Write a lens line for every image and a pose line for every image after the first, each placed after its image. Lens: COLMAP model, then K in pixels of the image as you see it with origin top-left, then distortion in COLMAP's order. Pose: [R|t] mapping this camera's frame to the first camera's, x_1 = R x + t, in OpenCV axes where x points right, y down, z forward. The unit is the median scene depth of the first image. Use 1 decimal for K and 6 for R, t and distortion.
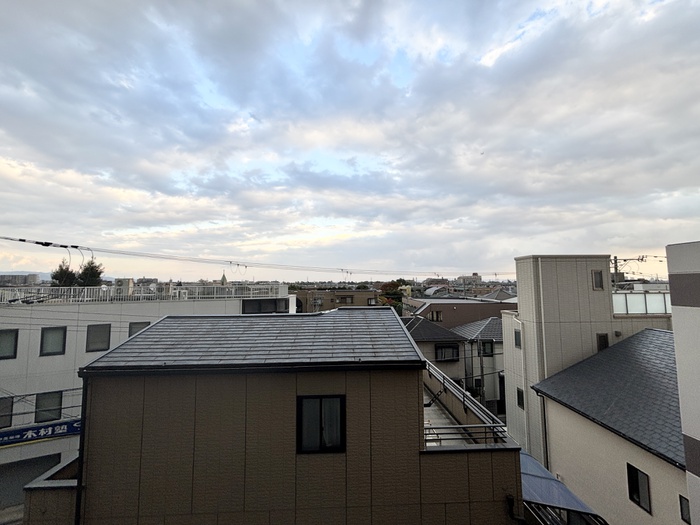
lens RADIAL K [[279.7, 0, 348.3], [0, 279.7, 260.9], [0, 0, 1]] dist [-0.001037, 0.000687]
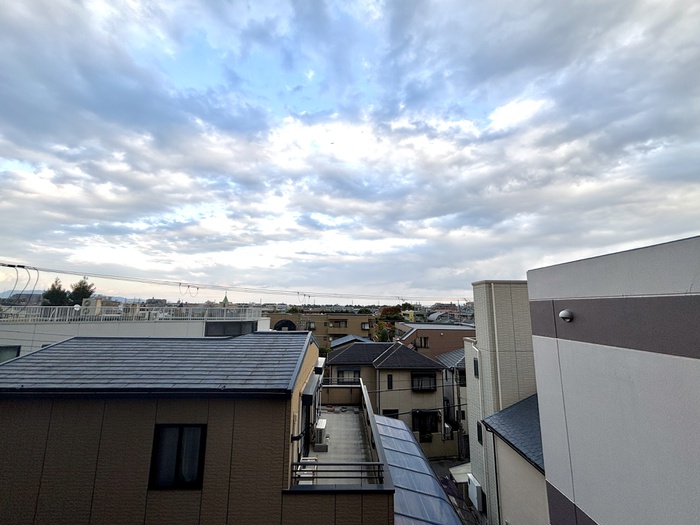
lens RADIAL K [[279.7, 0, 350.4], [0, 279.7, 260.5], [0, 0, 1]] dist [-0.001037, 0.000687]
pose [[0.999625, 0.011116, -0.025027, 0.148726], [-0.013198, 0.996327, -0.084610, -0.000729], [0.023994, 0.084909, 0.996100, 0.005701]]
